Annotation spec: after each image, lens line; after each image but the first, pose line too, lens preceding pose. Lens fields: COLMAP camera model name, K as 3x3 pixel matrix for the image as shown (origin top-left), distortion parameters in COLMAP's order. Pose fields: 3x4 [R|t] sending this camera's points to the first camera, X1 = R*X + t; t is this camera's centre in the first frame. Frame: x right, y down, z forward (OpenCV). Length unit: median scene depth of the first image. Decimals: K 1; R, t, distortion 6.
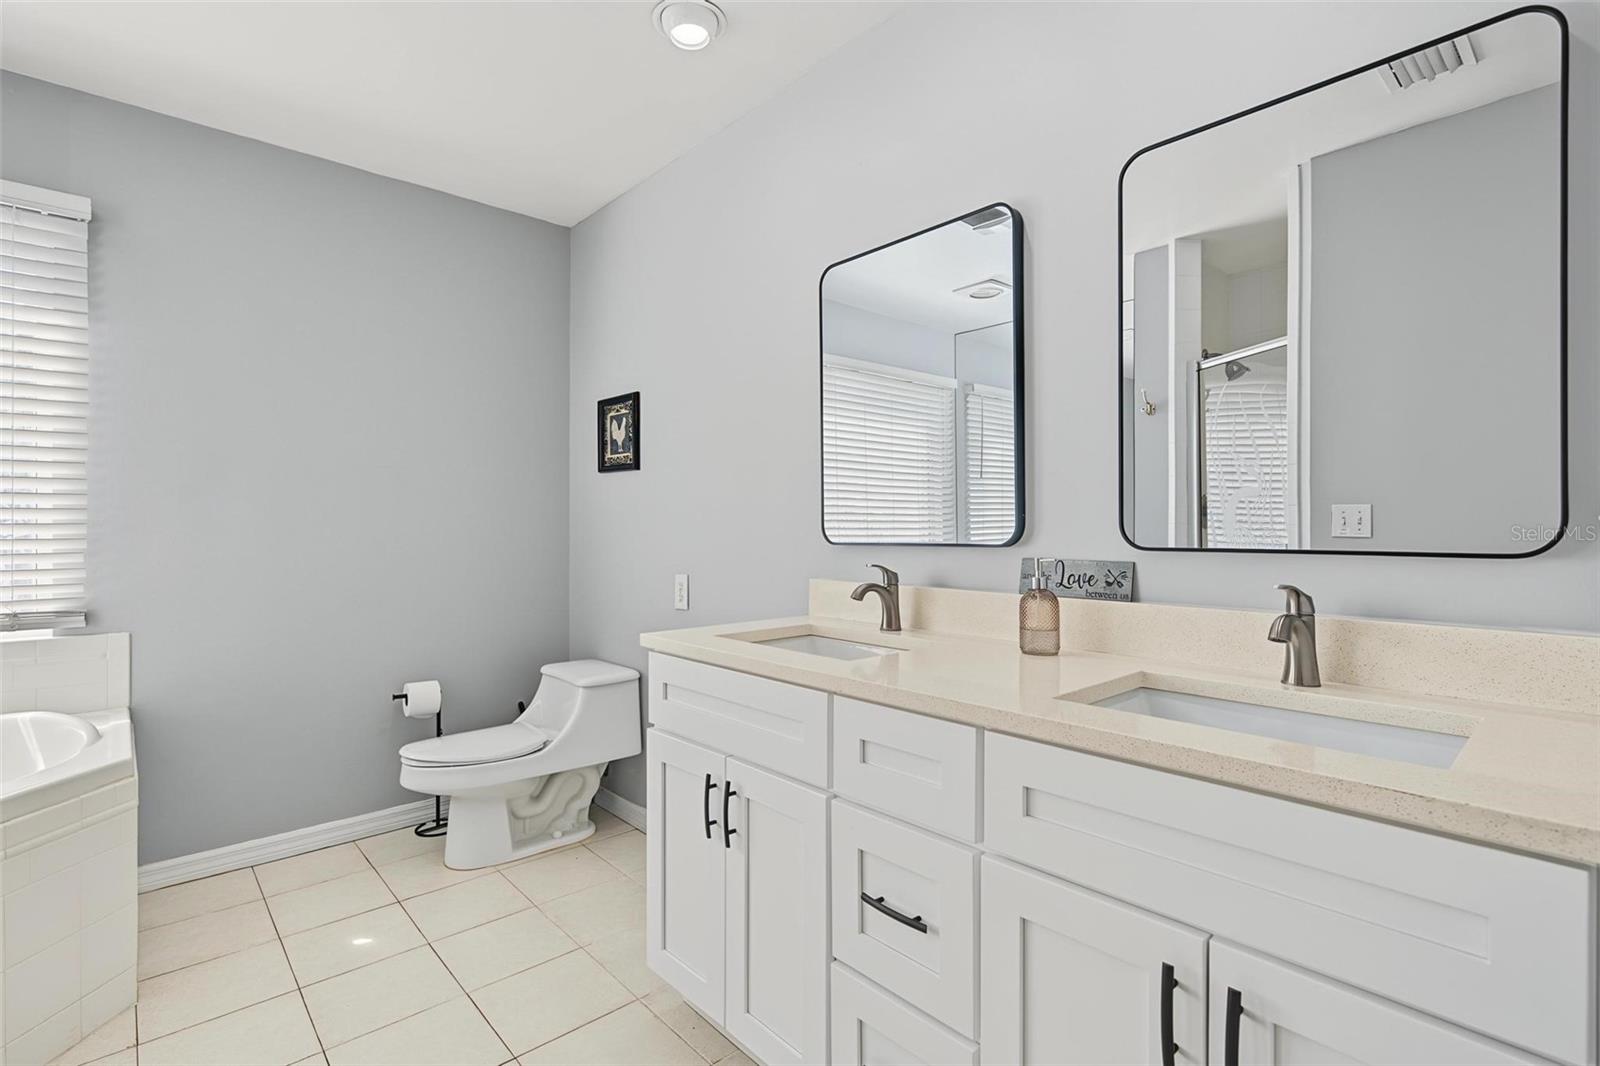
lens RADIAL K [[748.5, 0, 835.9], [0, 748.5, 536.1], [0, 0, 1]] dist [0.001221, 0.000239]
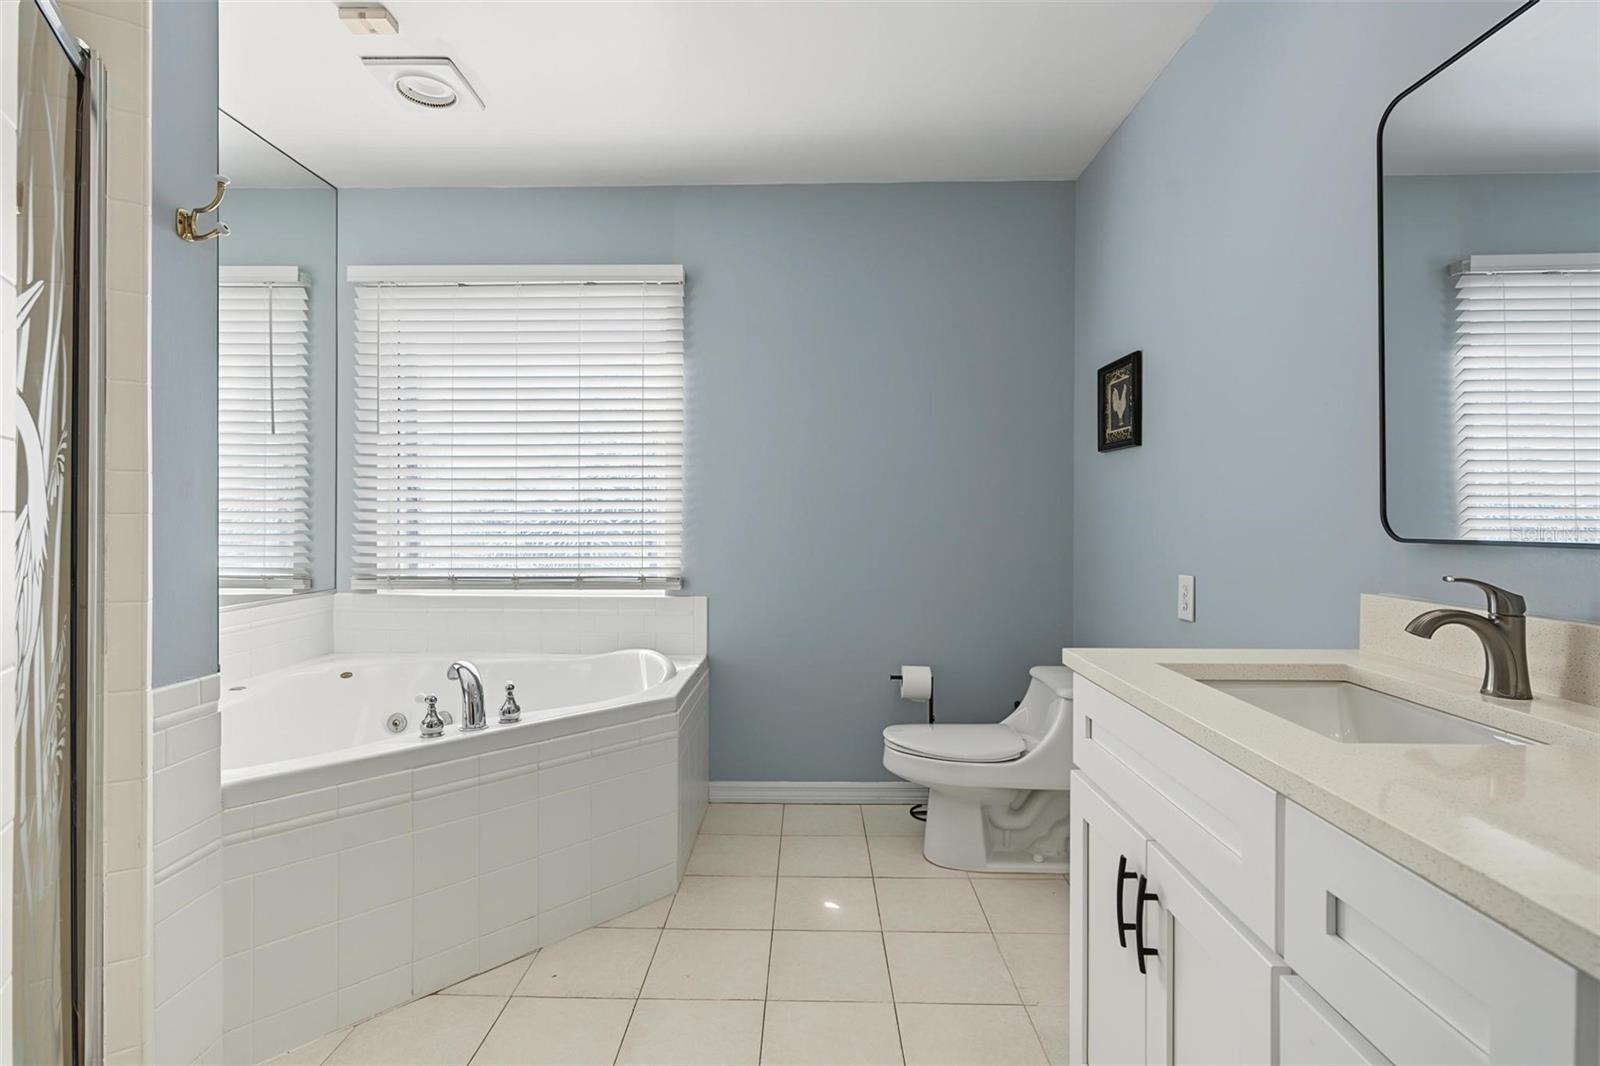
lens RADIAL K [[766.0, 0, 792.7], [0, 766.0, 521.4], [0, 0, 1]] dist [0.002553, 0.000368]
pose [[0.703697, 0.005726, -0.710477, 0.077556], [-0.009887, 0.999950, -0.001734, 0.000369], [0.710431, 0.008245, 0.703719, 0.154762]]
